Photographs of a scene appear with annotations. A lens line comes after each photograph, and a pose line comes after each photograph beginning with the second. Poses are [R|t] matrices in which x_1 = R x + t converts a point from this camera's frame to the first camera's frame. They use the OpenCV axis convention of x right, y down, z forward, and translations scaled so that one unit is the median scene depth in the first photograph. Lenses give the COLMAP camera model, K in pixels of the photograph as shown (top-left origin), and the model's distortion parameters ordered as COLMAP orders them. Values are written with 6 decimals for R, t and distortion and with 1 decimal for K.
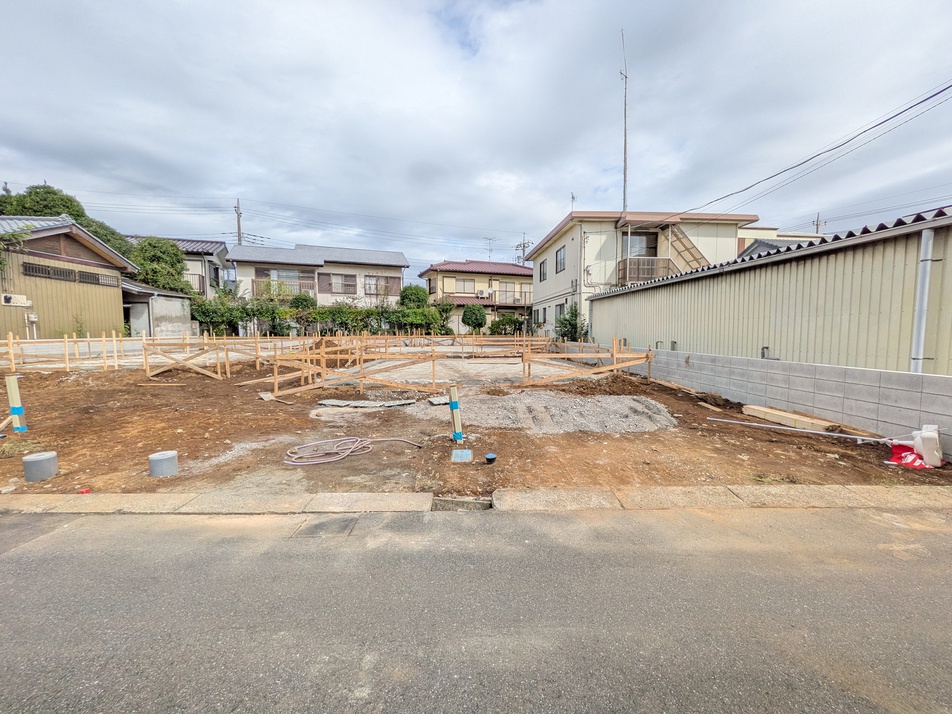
lens RADIAL K [[380.6, 0, 480.8], [0, 380.6, 356.9], [0, 0, 1]] dist [-0.000133, 0.000370]
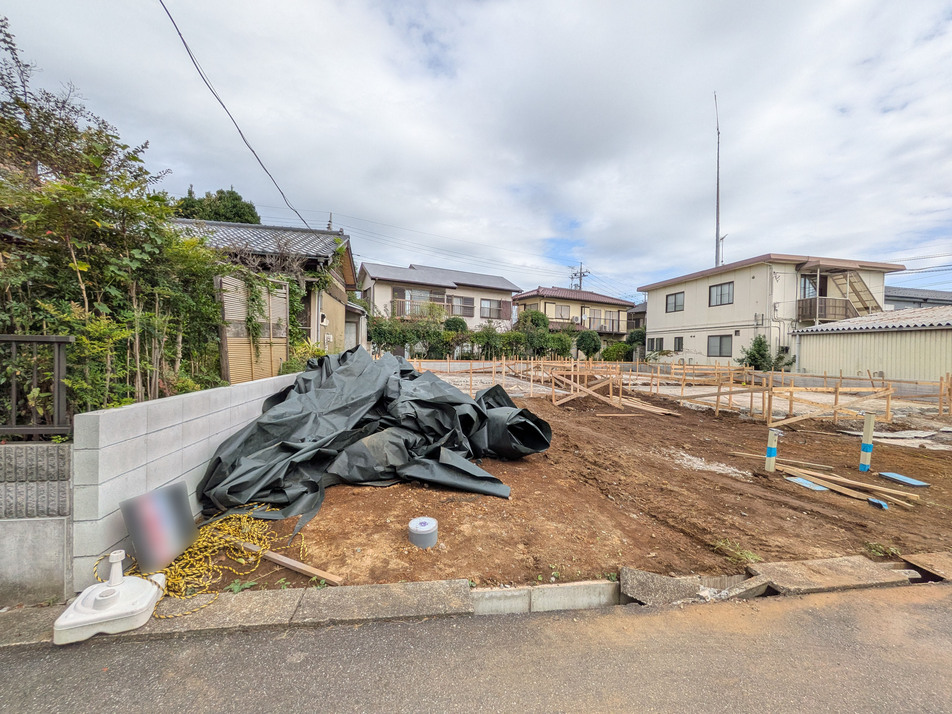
lens RADIAL K [[380.6, 0, 480.8], [0, 380.6, 356.9], [0, 0, 1]] dist [-0.000133, 0.000370]
pose [[0.990336, 0.020773, 0.137125, -0.615054], [-0.013229, 0.998360, -0.055705, -0.008188], [-0.138057, 0.053352, 0.988986, 0.030950]]
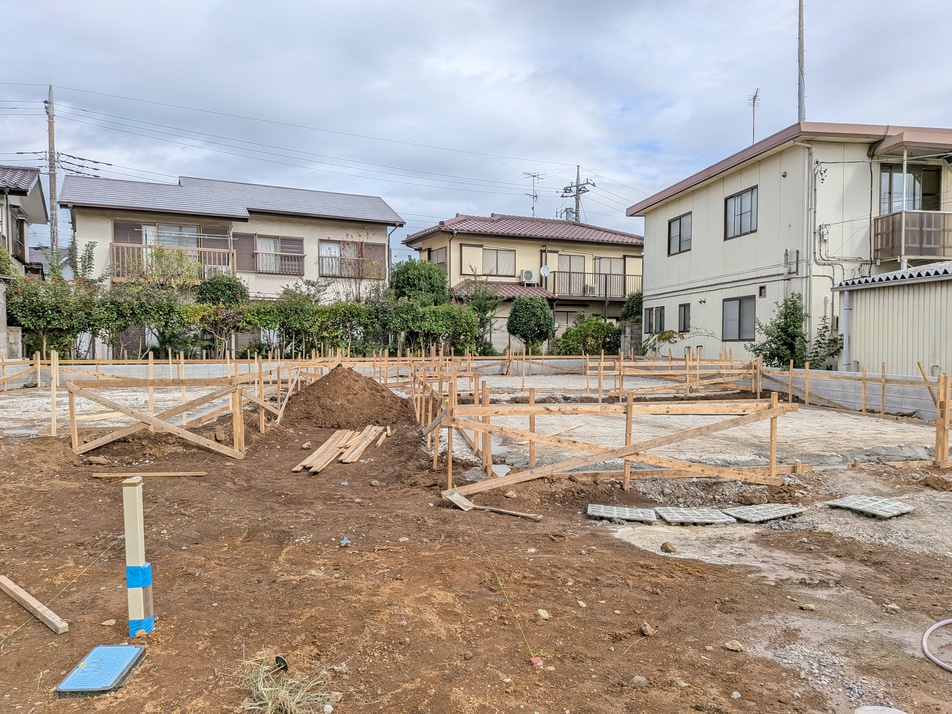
lens RADIAL K [[685.4, 0, 472.2], [0, 685.4, 372.8], [0, 0, 1]] dist [0.097313, -0.155444]
pose [[0.996745, -0.002996, 0.080567, -0.242573], [0.005079, 0.999658, -0.025660, -0.010558], [-0.080462, 0.025986, 0.996419, 0.071747]]
